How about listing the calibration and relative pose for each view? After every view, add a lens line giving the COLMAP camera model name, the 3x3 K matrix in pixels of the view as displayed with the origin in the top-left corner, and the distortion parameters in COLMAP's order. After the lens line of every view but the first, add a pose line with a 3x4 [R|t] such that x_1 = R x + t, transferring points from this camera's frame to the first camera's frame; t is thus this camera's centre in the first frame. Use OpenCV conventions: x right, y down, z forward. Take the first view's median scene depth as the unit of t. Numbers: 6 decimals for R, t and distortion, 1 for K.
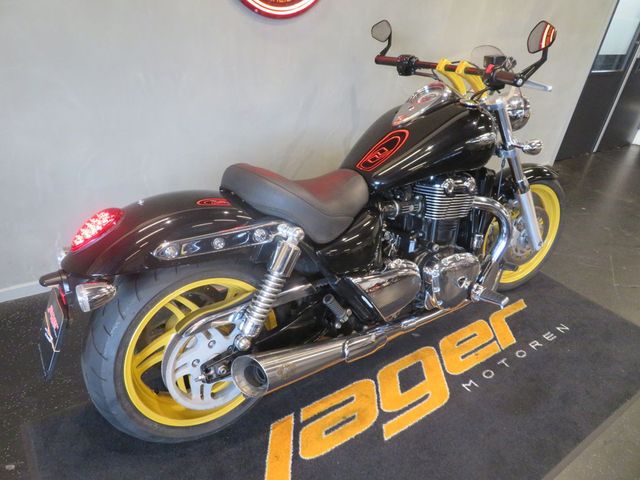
lens RADIAL K [[458.6, 0, 319.7], [0, 458.6, 244.2], [0, 0, 1]] dist [-0.003689, 0.000640]
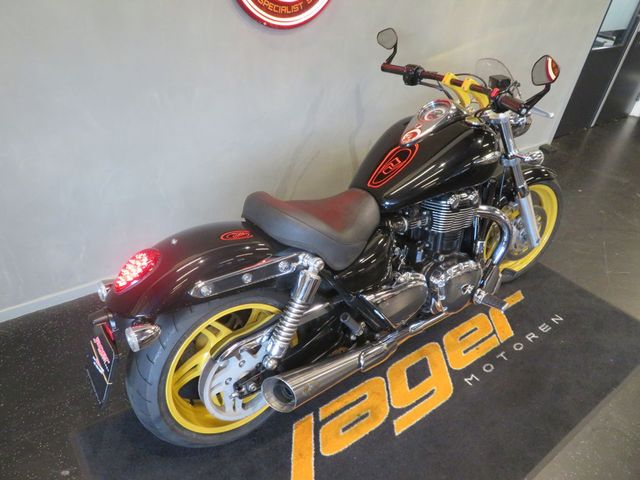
lens RADIAL K [[458.6, 0, 320.1], [0, 458.6, 242.6], [0, 0, 1]] dist [-0.003689, 0.000640]
pose [[0.999773, -0.019473, 0.008679, -0.042387], [0.018651, 0.996084, 0.086419, -0.137506], [-0.010328, -0.086237, 0.996221, -0.066013]]
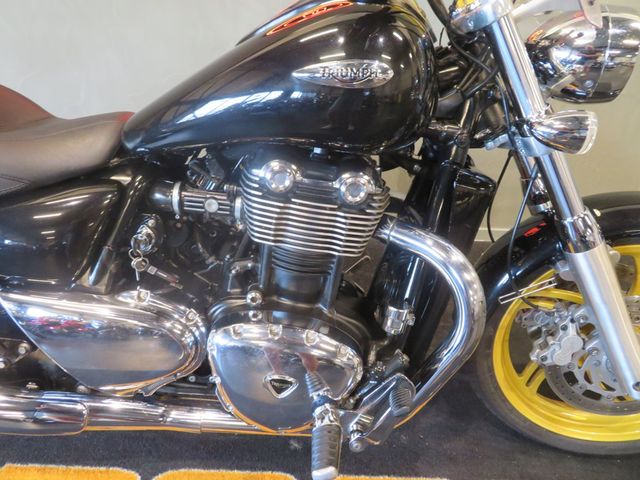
lens RADIAL K [[458.6, 0, 306.1], [0, 458.6, 240.8], [0, 0, 1]] dist [-0.003689, 0.000640]
pose [[0.810901, 0.256861, -0.525796, 0.586440], [-0.264638, 0.962353, 0.061993, -0.104119], [0.521926, 0.088875, 0.848348, 0.662451]]
